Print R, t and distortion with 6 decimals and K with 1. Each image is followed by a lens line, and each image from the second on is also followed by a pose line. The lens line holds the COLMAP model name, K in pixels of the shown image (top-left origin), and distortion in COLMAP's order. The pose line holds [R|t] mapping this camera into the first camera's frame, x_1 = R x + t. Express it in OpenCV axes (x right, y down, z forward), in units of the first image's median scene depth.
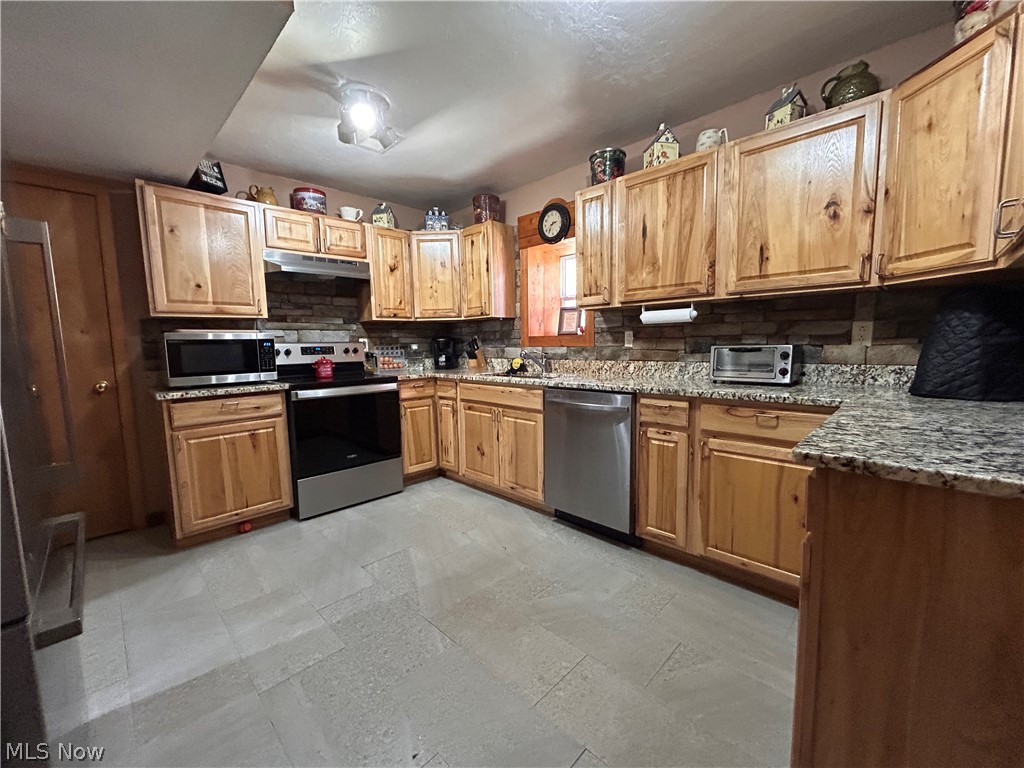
lens RADIAL K [[412.7, 0, 512.5], [0, 412.7, 382.7], [0, 0, 1]] dist [0.000666, -0.000017]
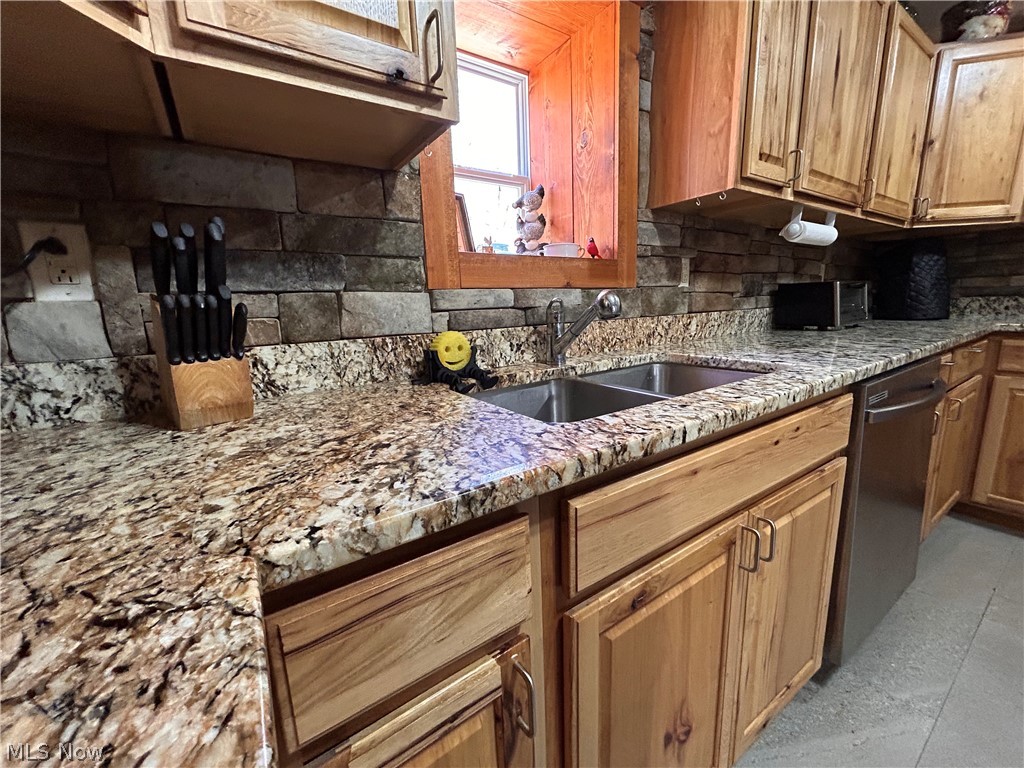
lens RADIAL K [[412.7, 0, 512.3], [0, 412.7, 385.5], [0, 0, 1]] dist [0.000666, -0.000017]
pose [[0.186195, -0.175157, 0.966774, -0.300845], [0.130819, 0.979639, 0.152293, -0.072443], [-0.973765, 0.098116, 0.205318, 1.106310]]
